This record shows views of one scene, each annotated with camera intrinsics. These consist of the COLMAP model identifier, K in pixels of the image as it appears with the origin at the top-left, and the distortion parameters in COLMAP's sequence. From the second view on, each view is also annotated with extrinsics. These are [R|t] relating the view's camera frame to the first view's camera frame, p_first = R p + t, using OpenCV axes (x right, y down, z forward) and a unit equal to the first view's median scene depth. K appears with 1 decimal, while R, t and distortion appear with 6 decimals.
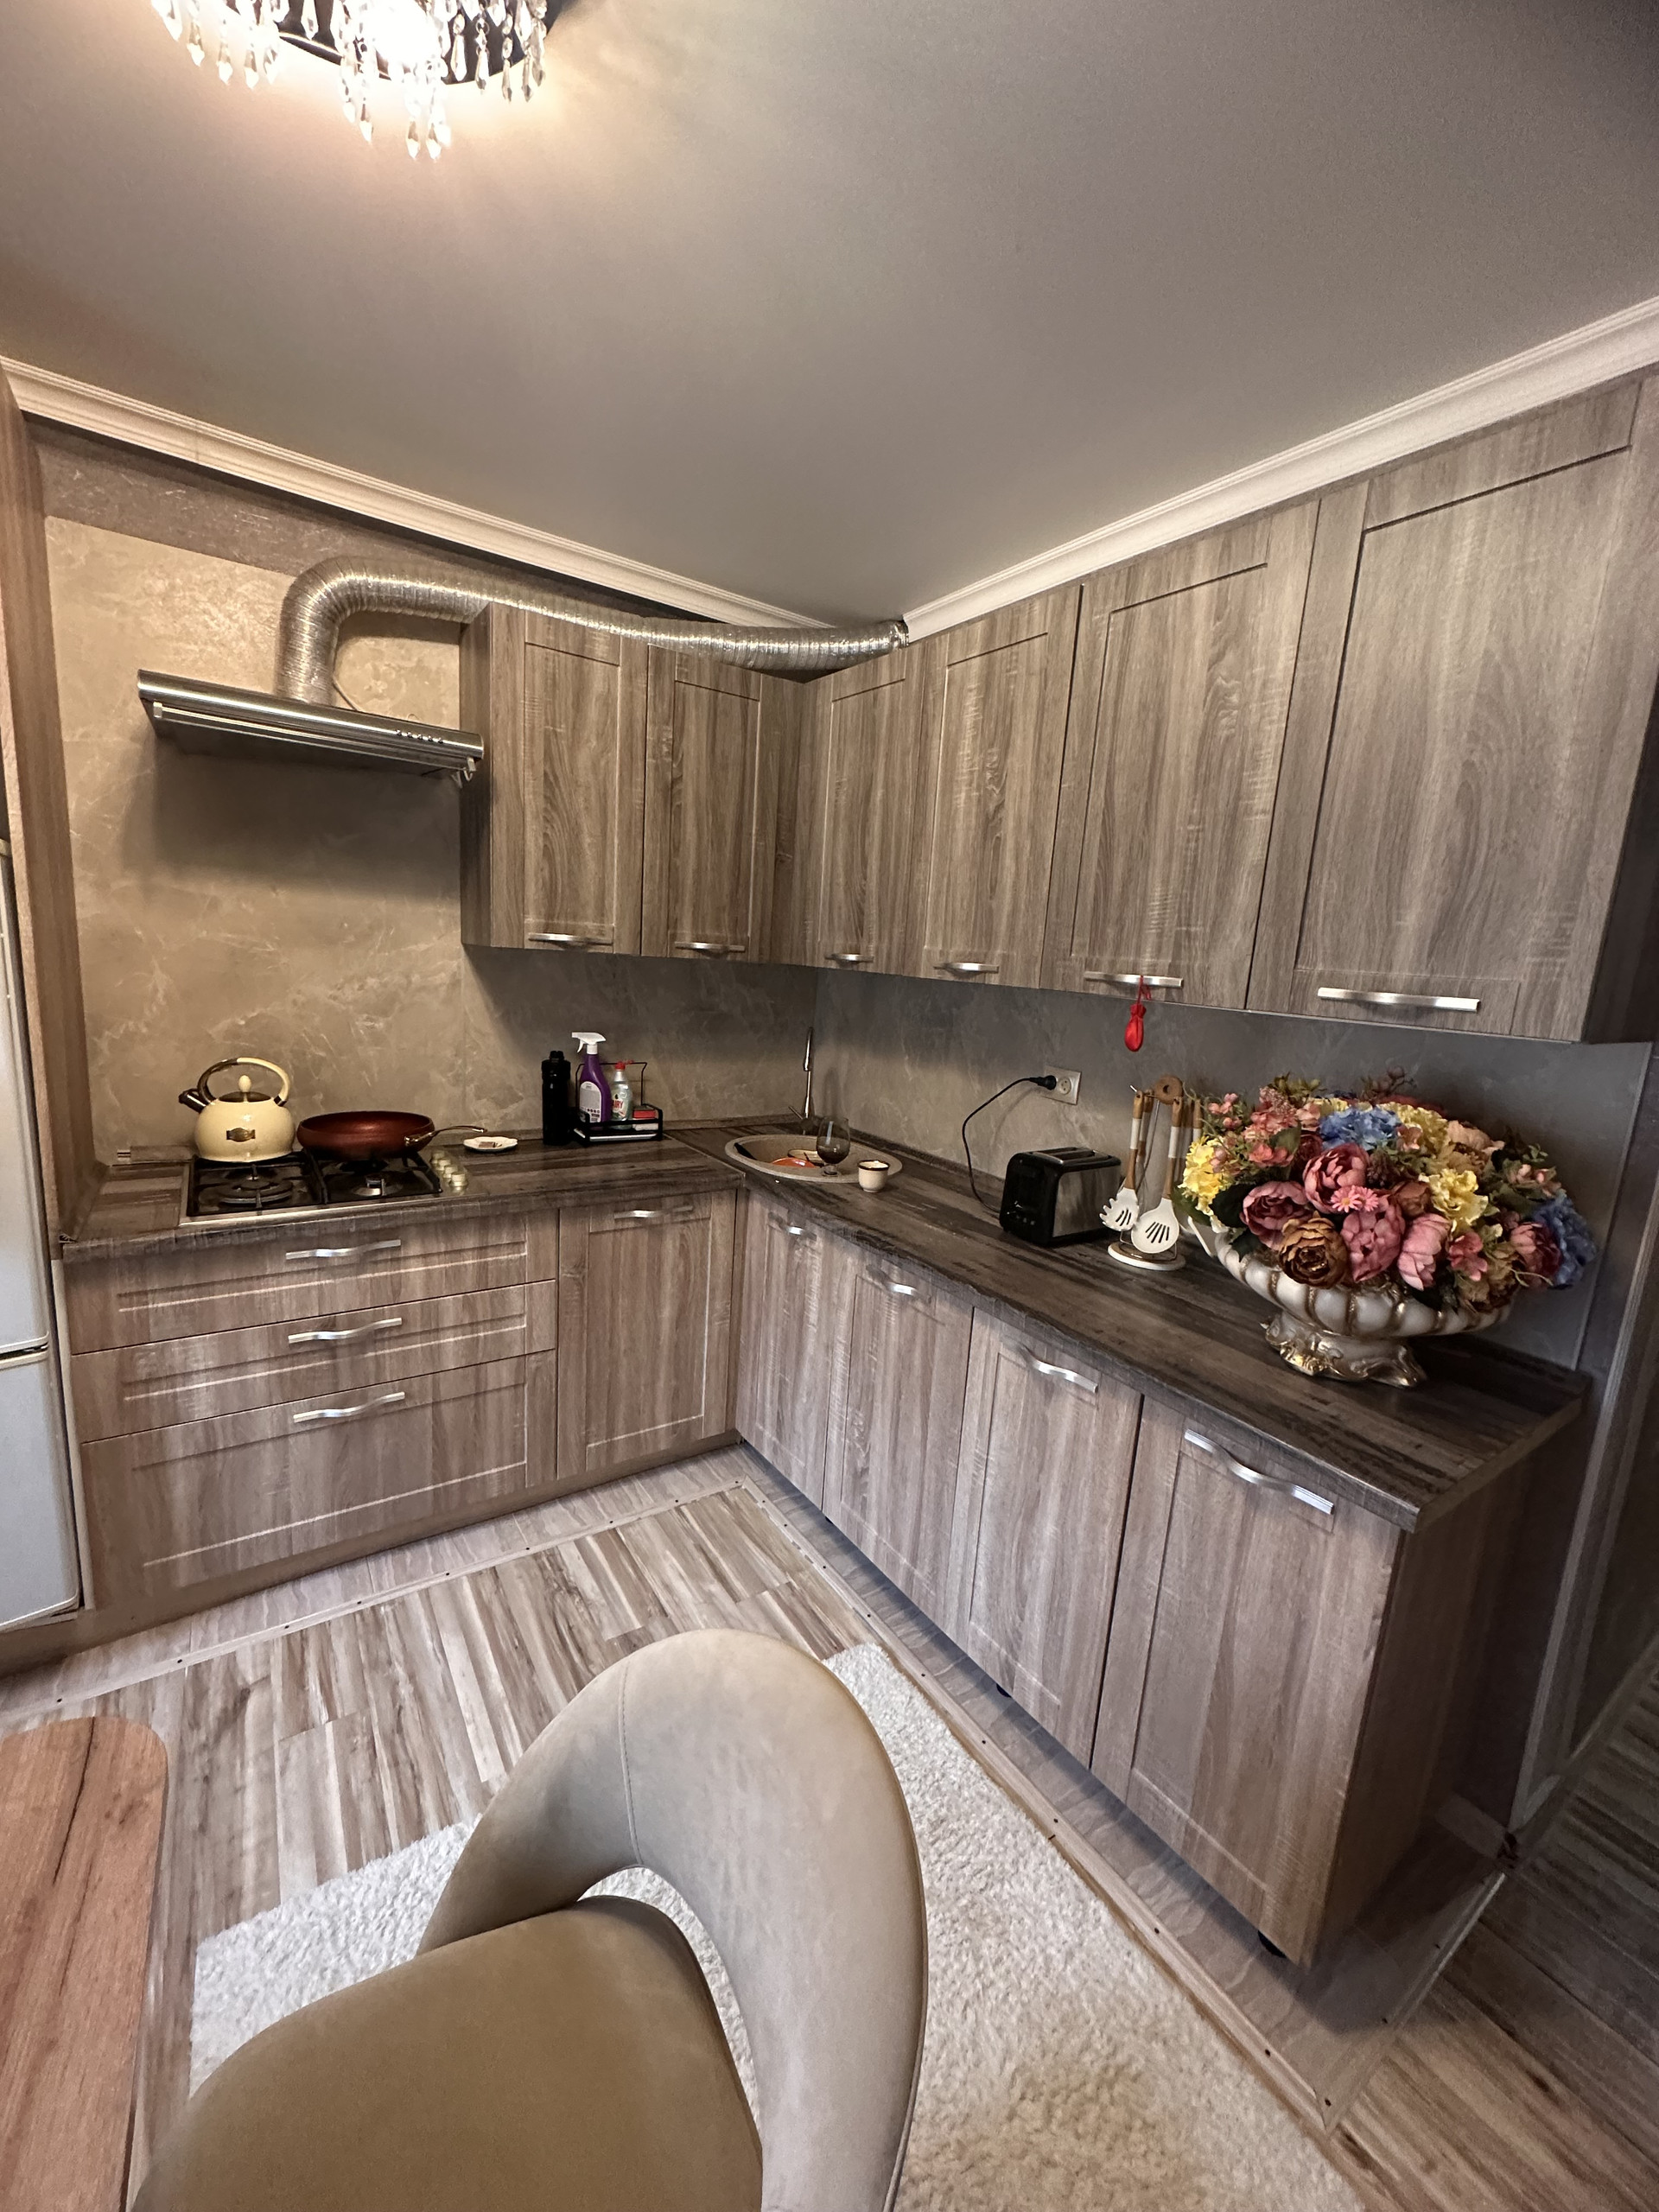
lens RADIAL K [[876.1, 0, 829.5], [0, 876.1, 1106.0], [0, 0, 1]] dist [-0.002724, -0.000139]
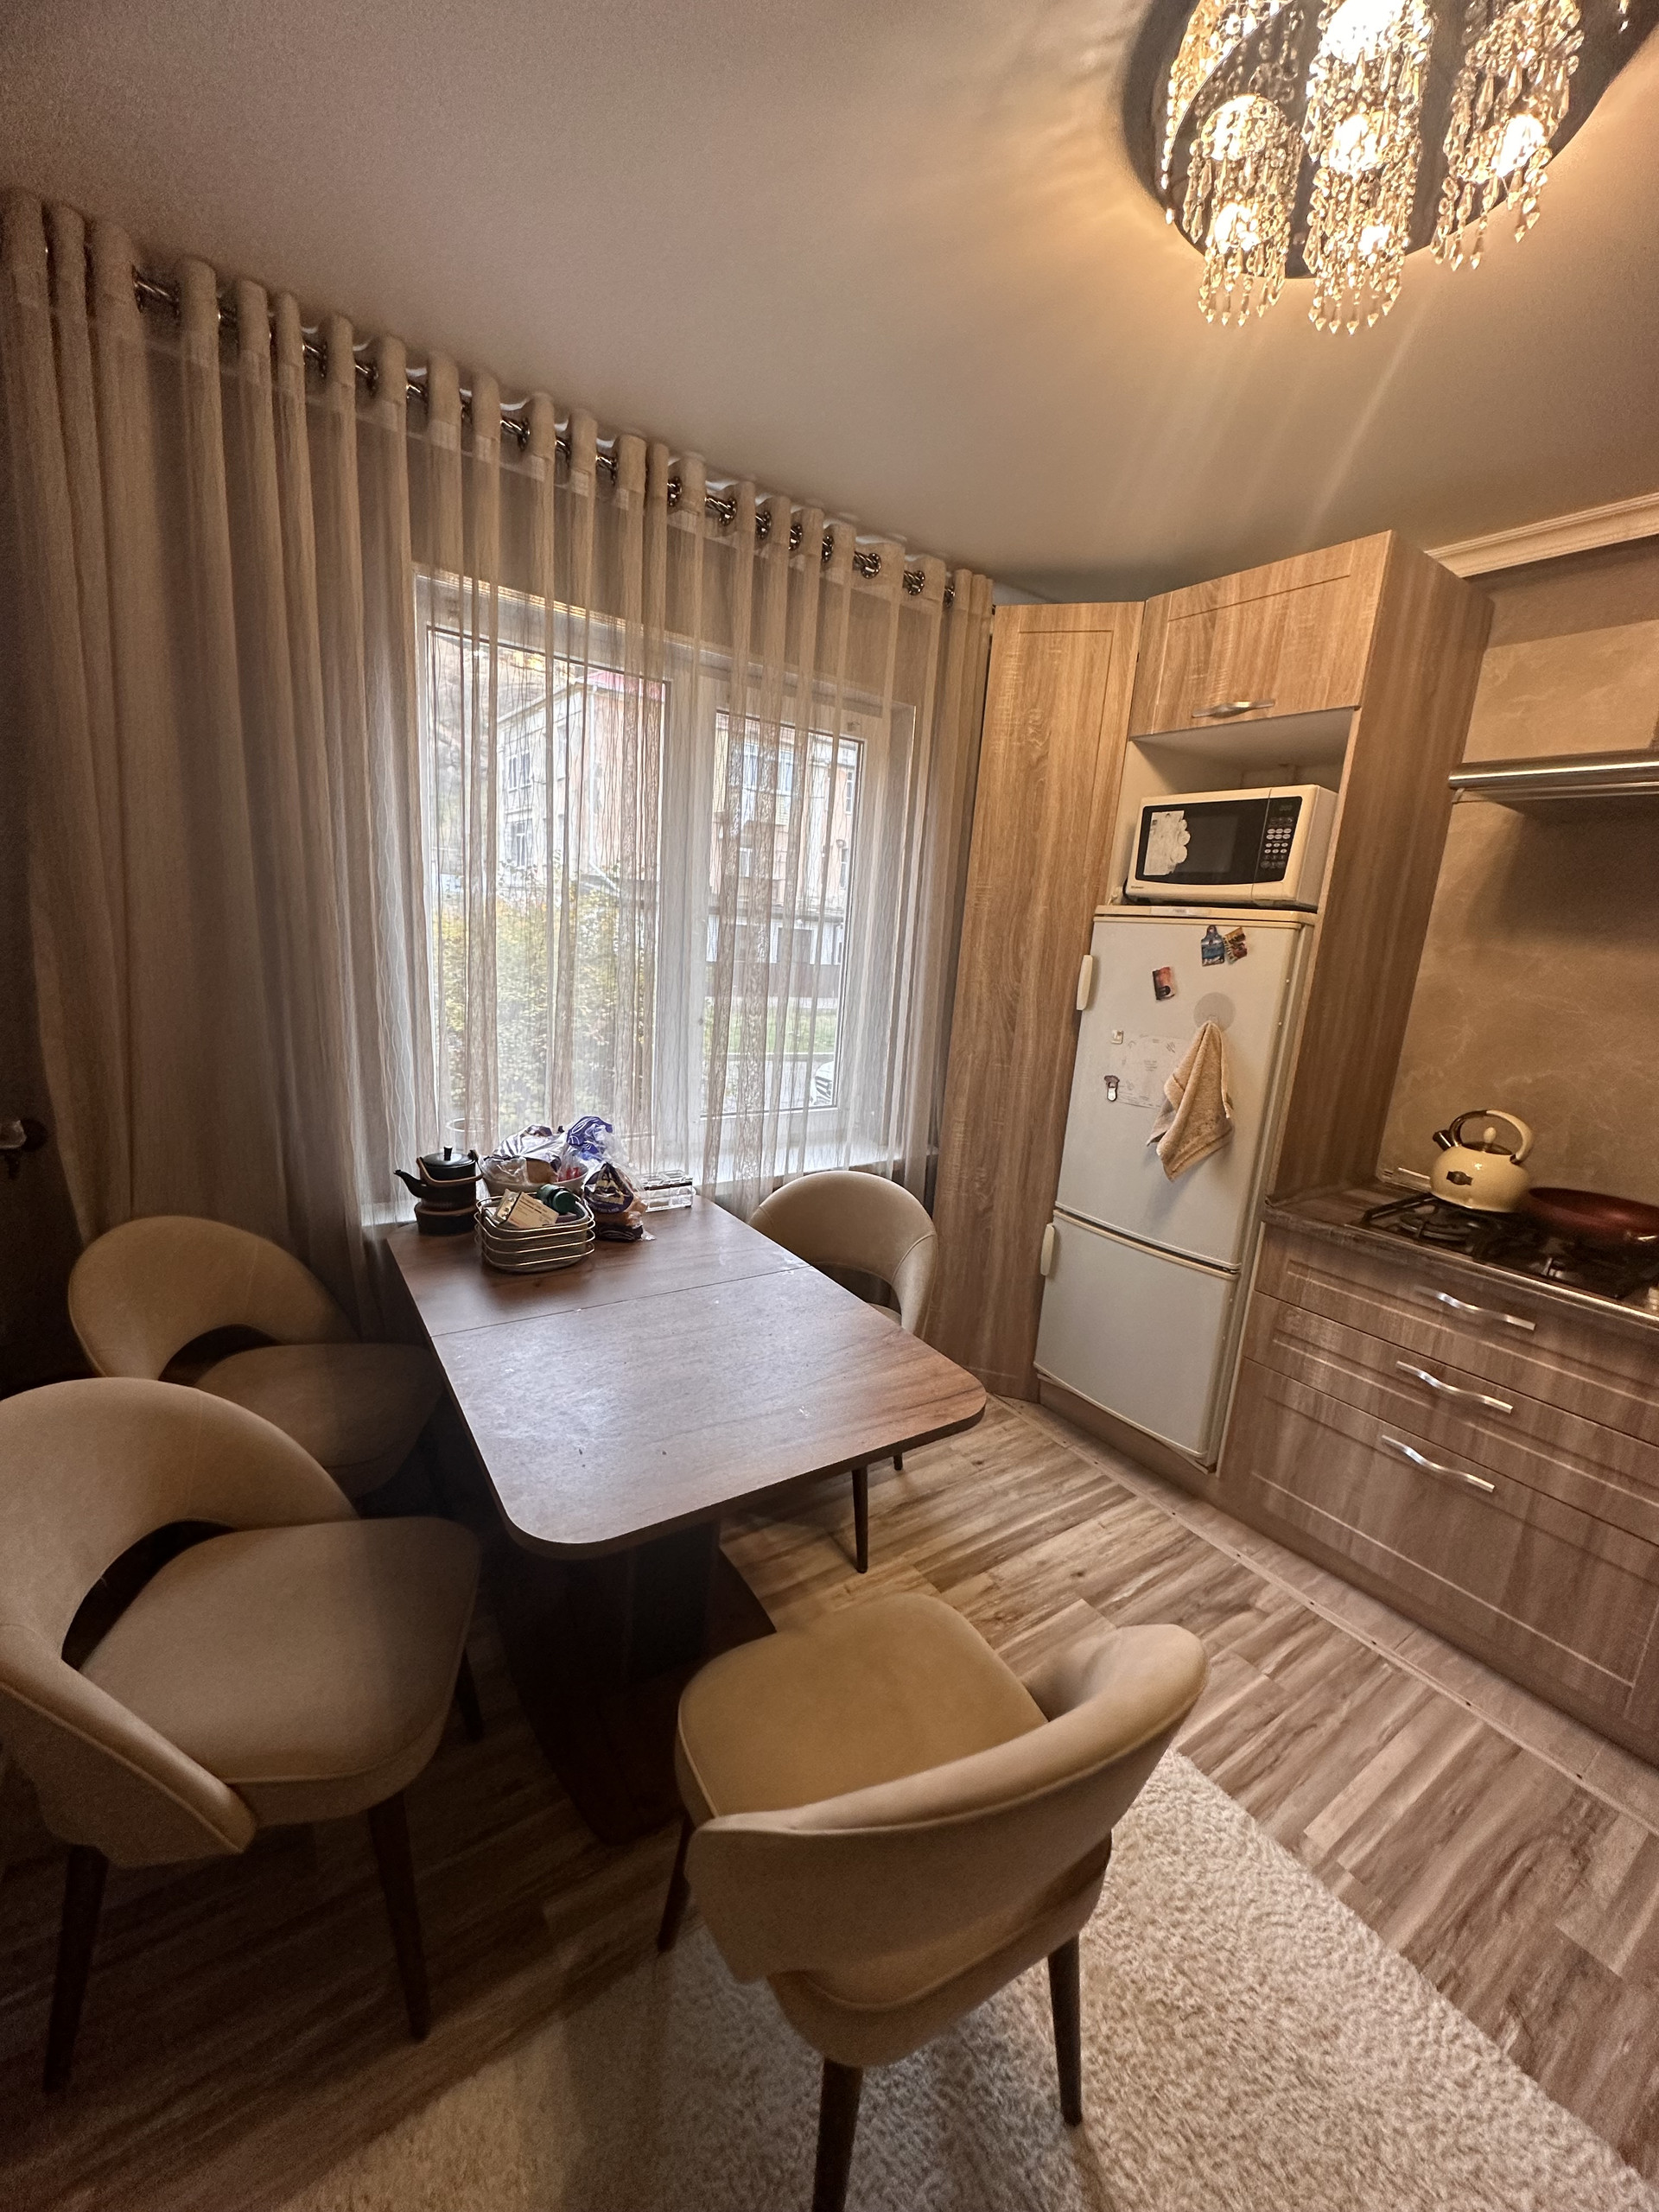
lens RADIAL K [[876.1, 0, 829.5], [0, 876.1, 1106.0], [0, 0, 1]] dist [-0.002724, -0.000139]
pose [[0.016746, 0.140173, -0.989985, 0.371498], [-0.241943, 0.961268, 0.132014, -0.006798], [0.970146, 0.237309, 0.050011, 0.201986]]
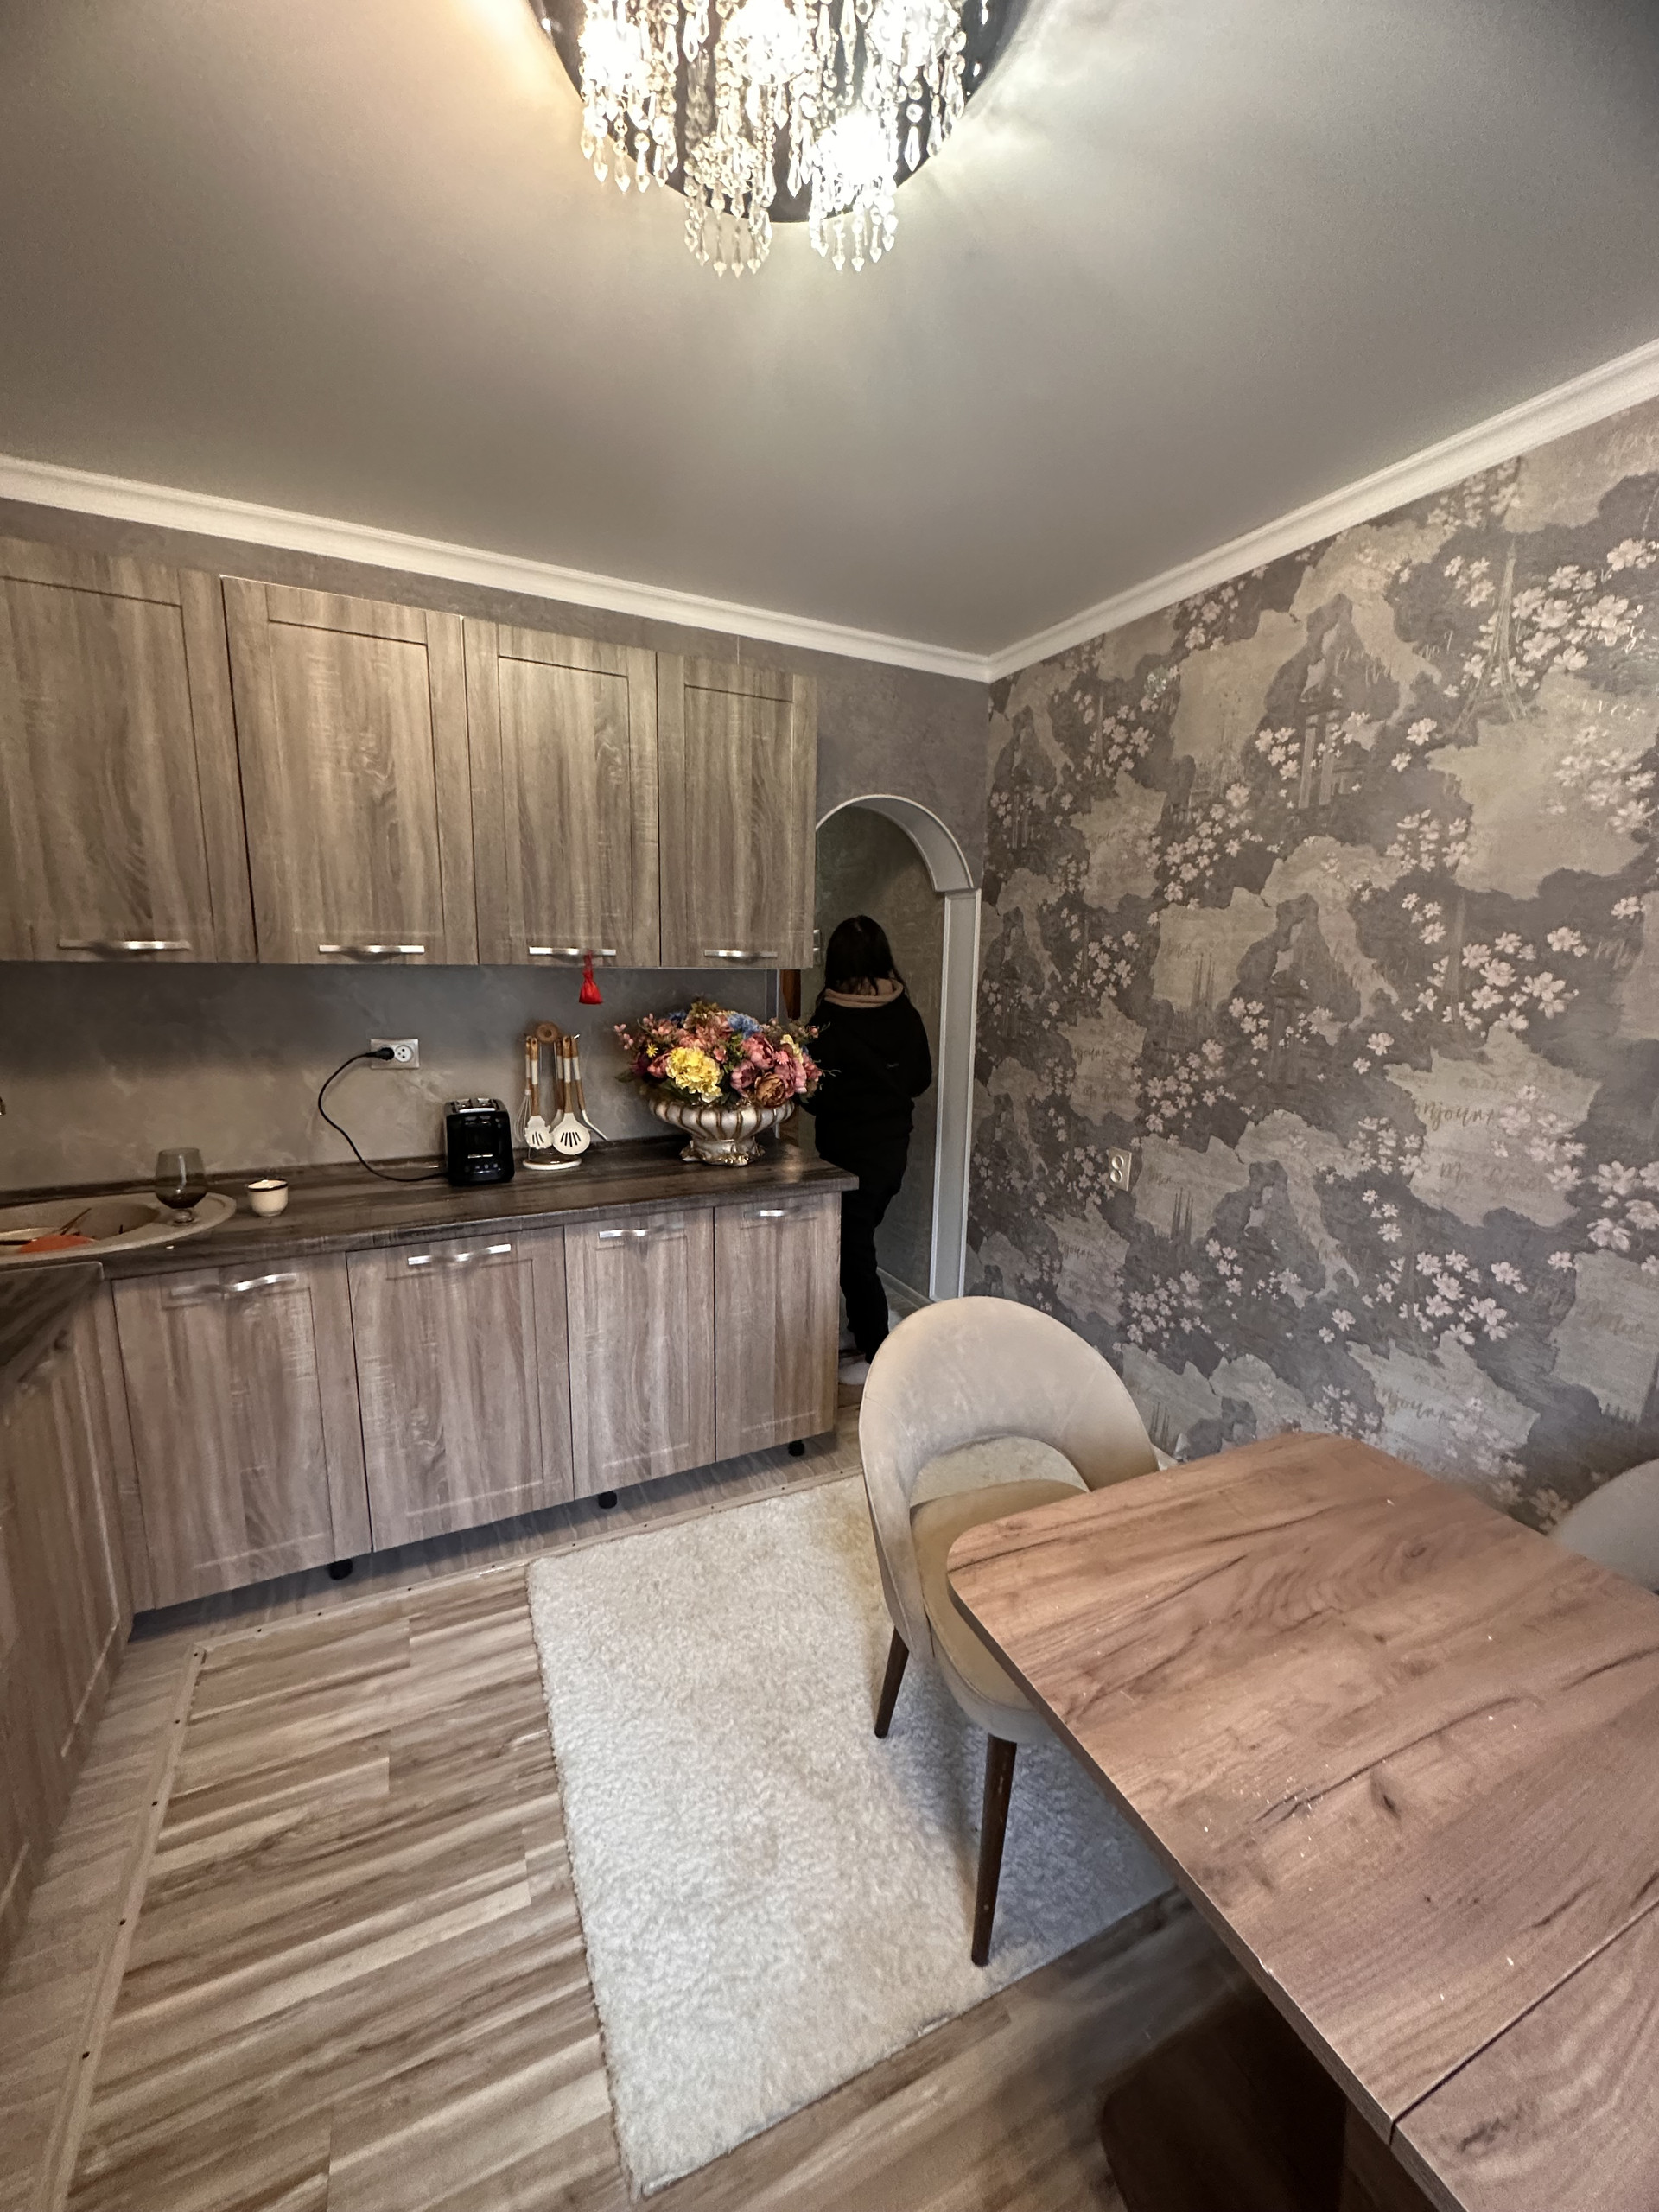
lens RADIAL K [[894.5, 0, 829.5], [0, 894.5, 1106.0], [0, 0, 1]] dist [0.000086, 0.000021]
pose [[0.137124, -0.236601, 0.961882, -0.864075], [0.164241, 0.963044, 0.213473, -0.128884], [-0.976843, 0.128708, 0.170916, 0.364503]]
